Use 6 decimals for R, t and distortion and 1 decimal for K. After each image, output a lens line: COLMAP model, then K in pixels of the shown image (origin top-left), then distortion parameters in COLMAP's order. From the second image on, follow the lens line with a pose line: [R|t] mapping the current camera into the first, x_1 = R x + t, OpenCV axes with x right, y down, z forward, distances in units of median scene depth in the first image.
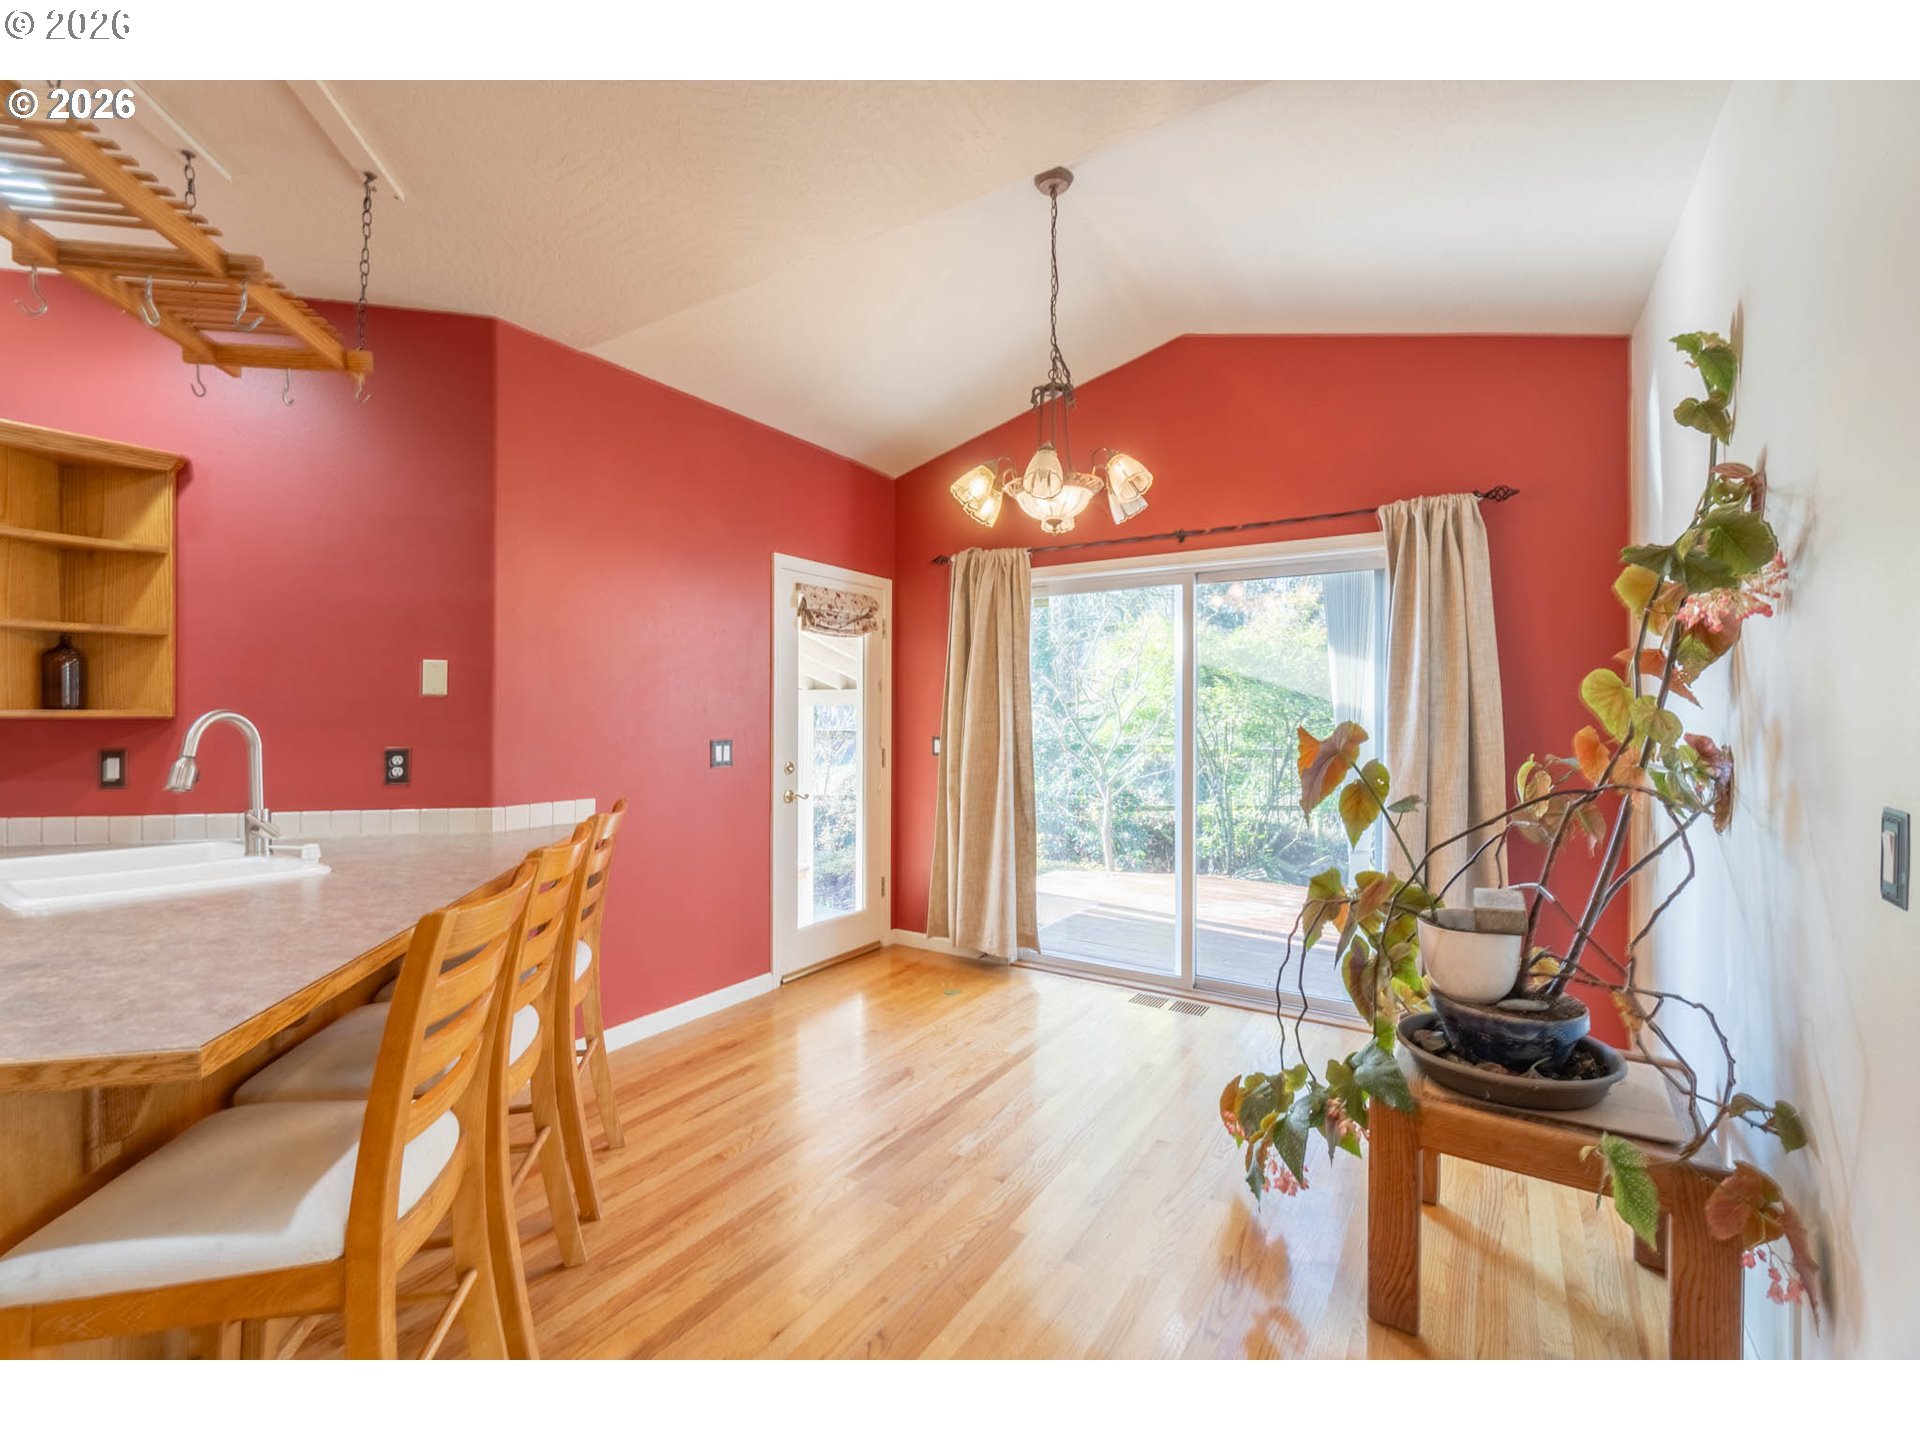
lens RADIAL K [[824.5, 0, 953.5], [0, 824.5, 723.0], [0, 0, 1]] dist [-0.004466, 0.000827]
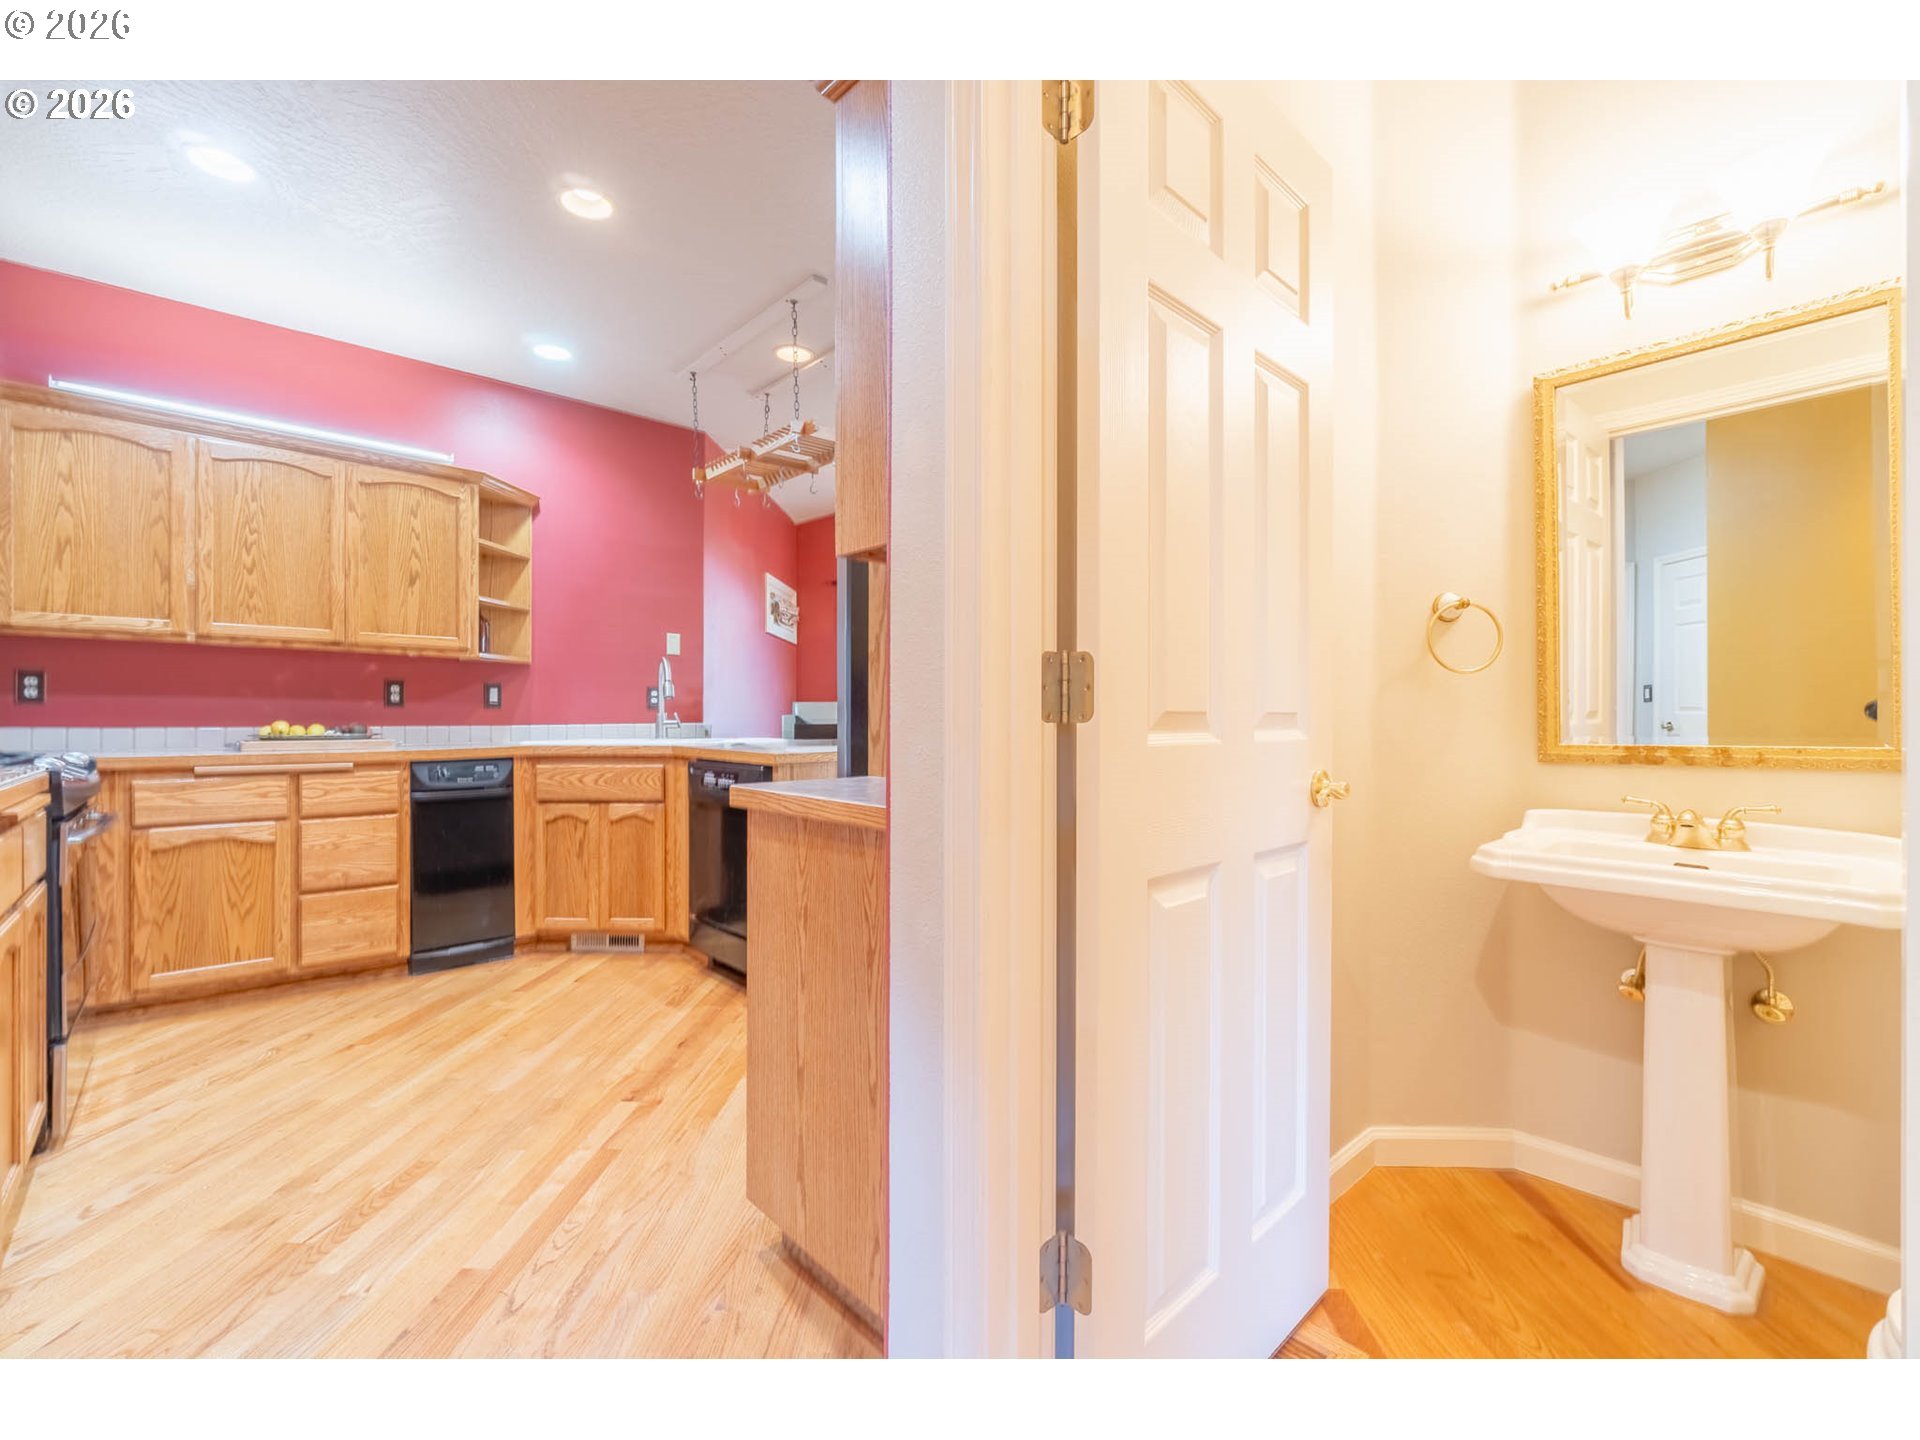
lens RADIAL K [[824.5, 0, 949.5], [0, 824.5, 719.9], [0, 0, 1]] dist [-0.004466, 0.000827]
pose [[0.865399, -0.002549, 0.501077, -1.055557], [0.003058, 0.999995, -0.000194, 0.104990], [-0.501075, 0.001701, 0.865402, -0.763528]]
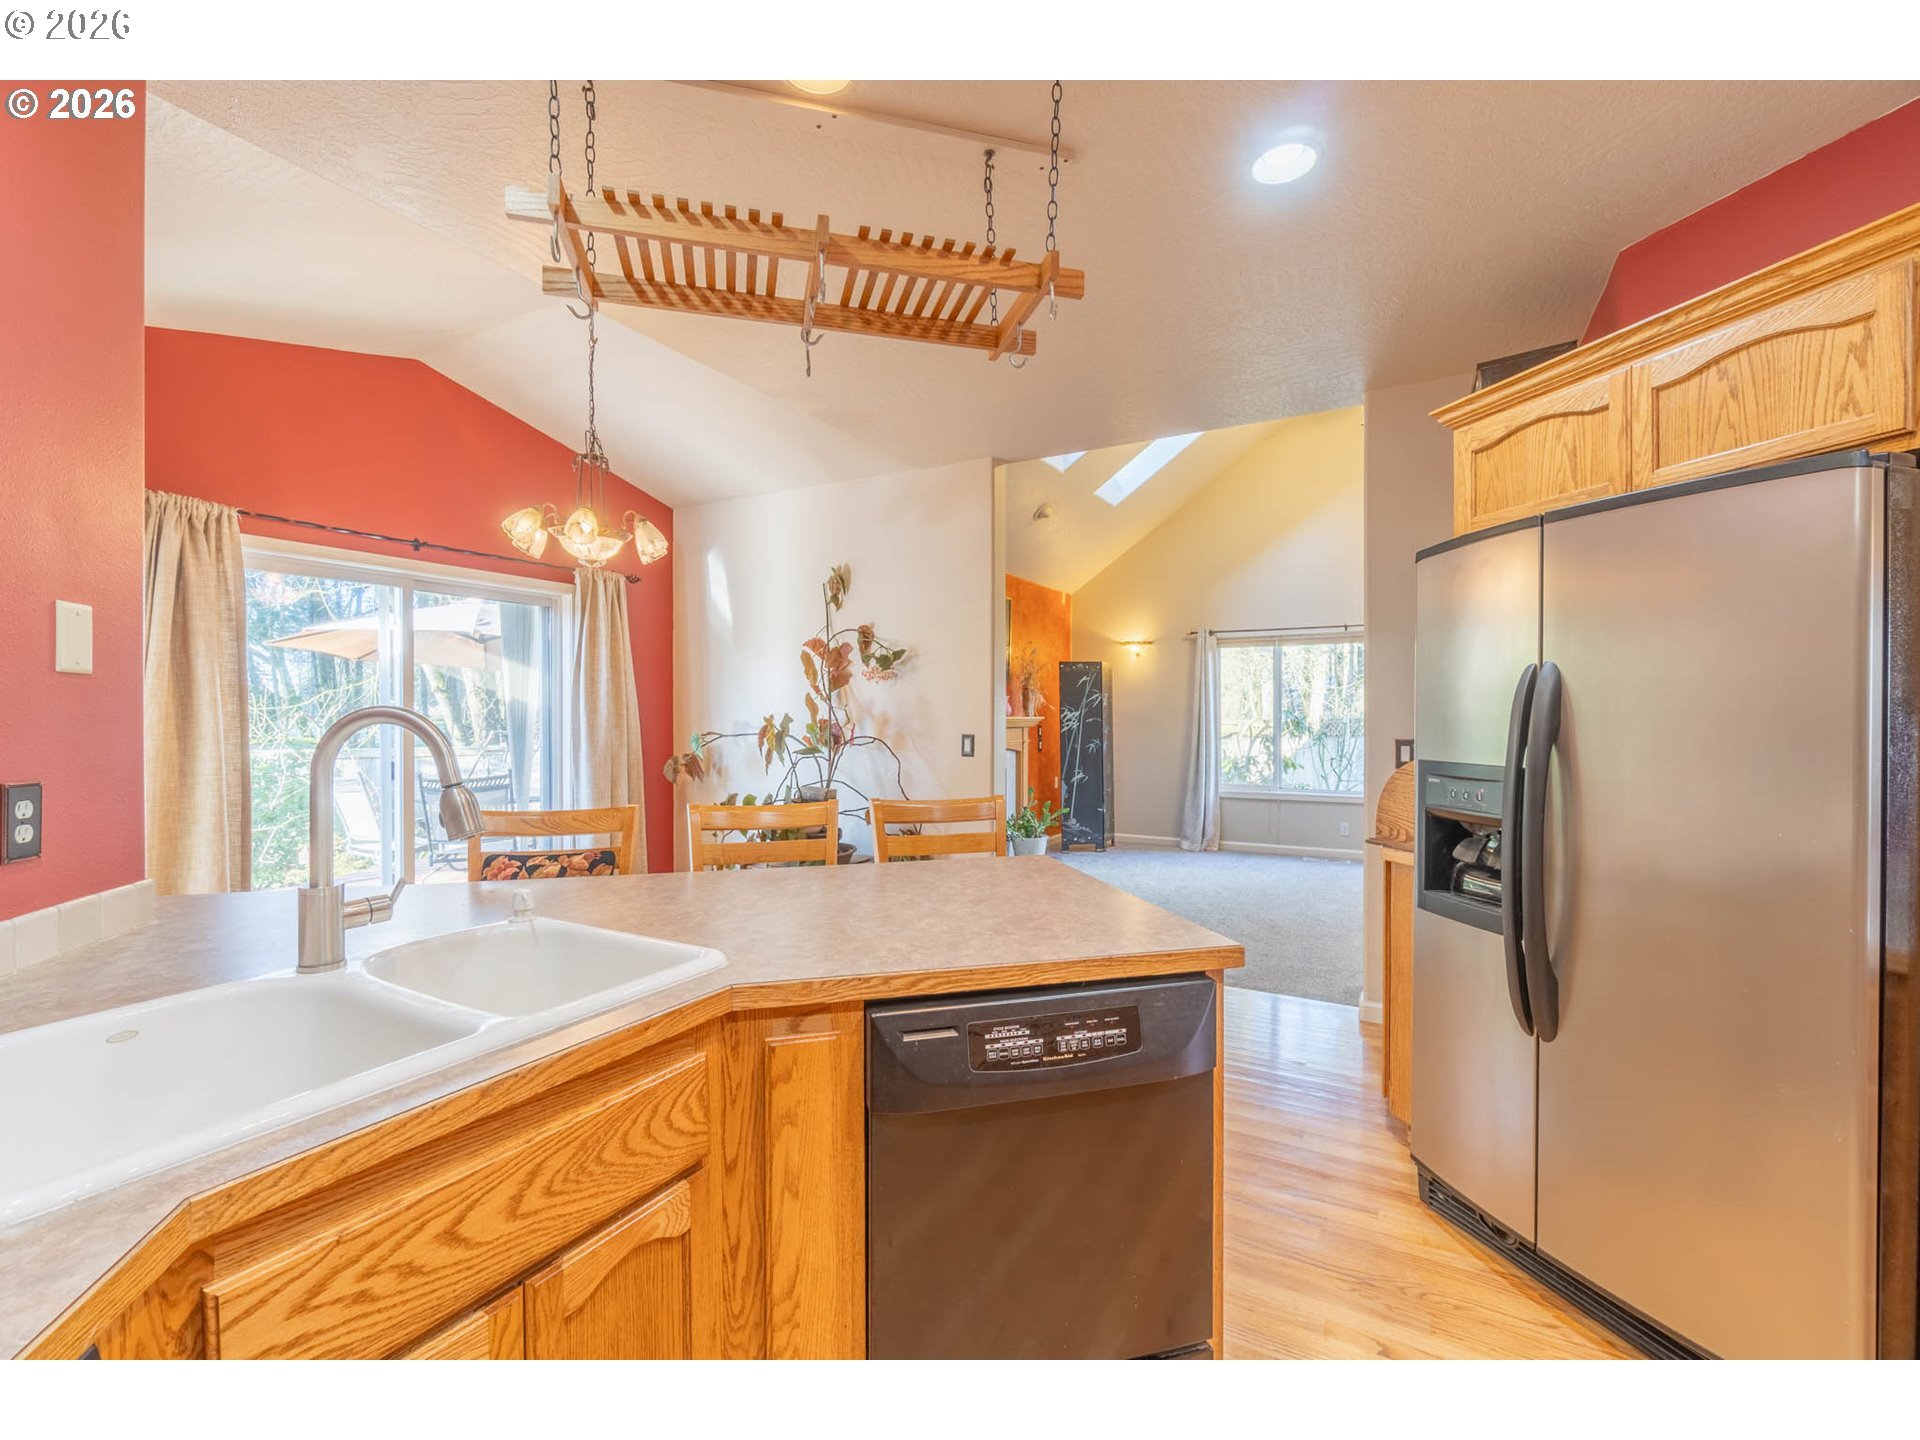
lens RADIAL K [[824.5, 0, 950.4], [0, 824.5, 720.7], [0, 0, 1]] dist [-0.004466, 0.000827]
pose [[-0.051302, -0.010264, 0.998630, -1.241693], [0.006123, 0.999925, 0.010591, -0.008606], [-0.998664, 0.006658, -0.051235, 0.530917]]
